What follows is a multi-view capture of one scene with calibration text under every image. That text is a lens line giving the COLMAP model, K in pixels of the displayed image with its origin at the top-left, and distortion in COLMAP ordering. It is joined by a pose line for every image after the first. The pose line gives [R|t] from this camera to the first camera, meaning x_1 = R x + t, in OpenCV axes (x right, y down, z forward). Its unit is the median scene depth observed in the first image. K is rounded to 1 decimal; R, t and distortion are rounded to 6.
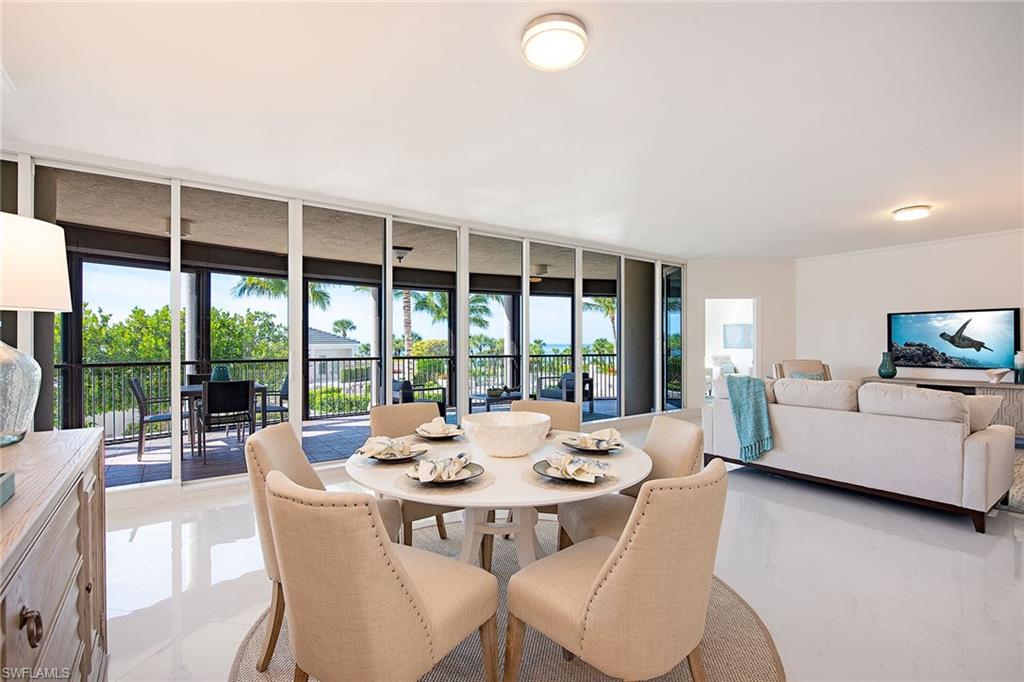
lens RADIAL K [[481.9, 0, 512.0], [0, 481.9, 341.0], [0, 0, 1]] dist [0.011246, -0.000179]
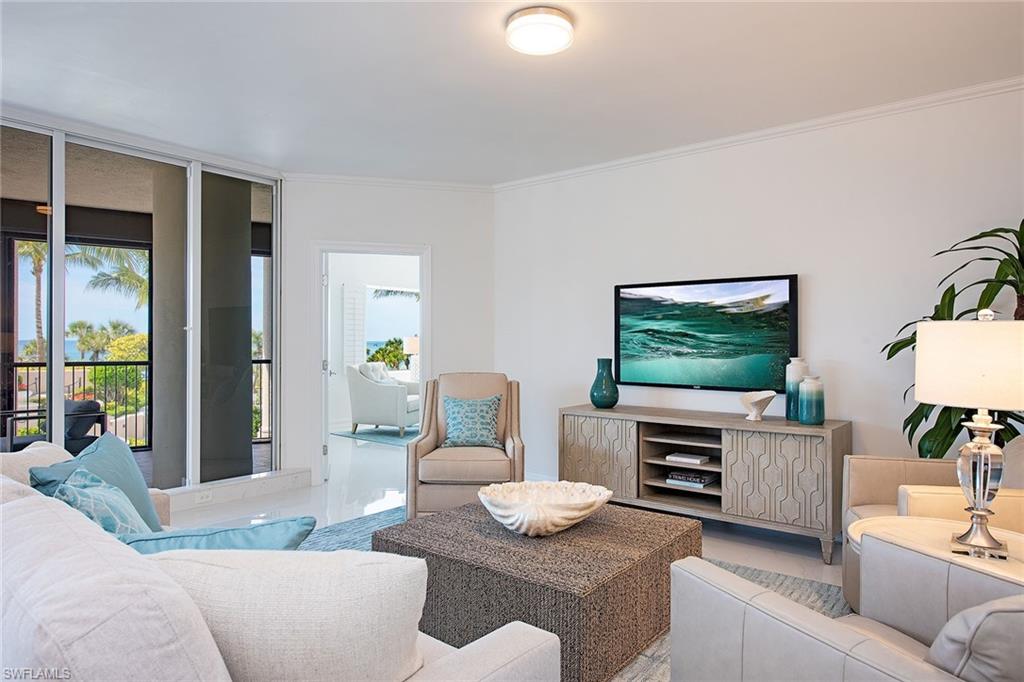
lens RADIAL K [[627.5, 0, 512.0], [0, 627.5, 341.0], [0, 0, 1]] dist [-0.001905, -0.001241]
pose [[0.967570, 0.004025, 0.252571, 0.423079], [-0.005174, 0.999979, 0.003884, 0.002192], [-0.252550, -0.005065, 0.967571, 0.311572]]
